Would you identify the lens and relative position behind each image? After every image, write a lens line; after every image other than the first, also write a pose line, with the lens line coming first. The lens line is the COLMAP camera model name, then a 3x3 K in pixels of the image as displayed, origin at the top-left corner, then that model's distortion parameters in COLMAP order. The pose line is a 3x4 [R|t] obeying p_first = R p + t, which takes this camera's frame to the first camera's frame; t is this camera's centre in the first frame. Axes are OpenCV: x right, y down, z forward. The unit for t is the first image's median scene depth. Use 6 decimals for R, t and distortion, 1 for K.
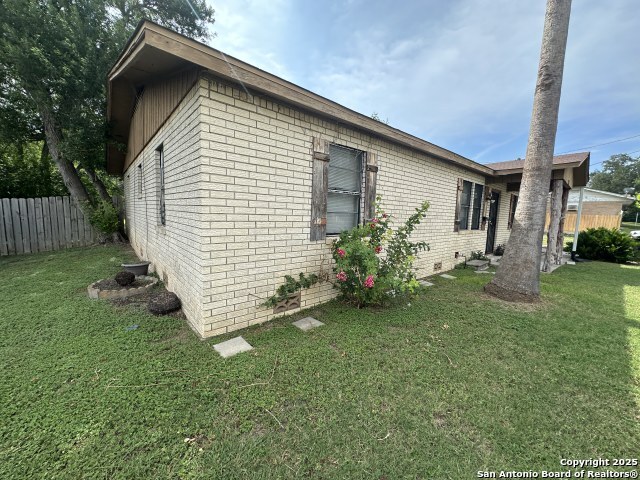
lens RADIAL K [[255.8, 0, 320.9], [0, 255.8, 240.4], [0, 0, 1]] dist [-0.002723, -0.000175]
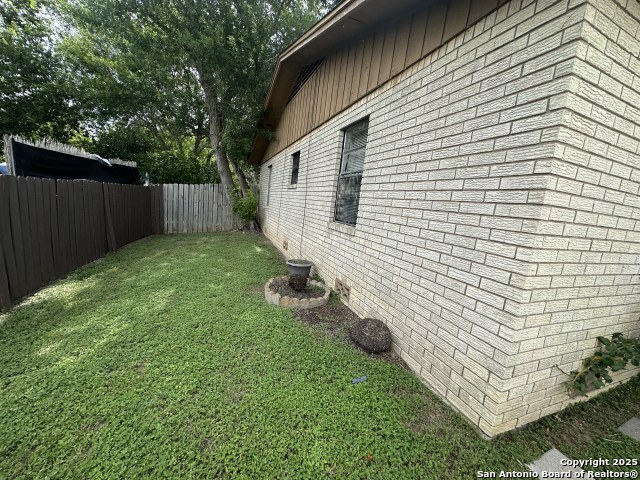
lens RADIAL K [[255.8, 0, 320.6], [0, 255.8, 239.1], [0, 0, 1]] dist [-0.002723, -0.000175]
pose [[0.944463, 0.106346, -0.310934, -0.321621], [-0.104482, 0.994268, 0.022696, -0.013425], [0.311566, 0.011052, 0.950160, 0.157178]]
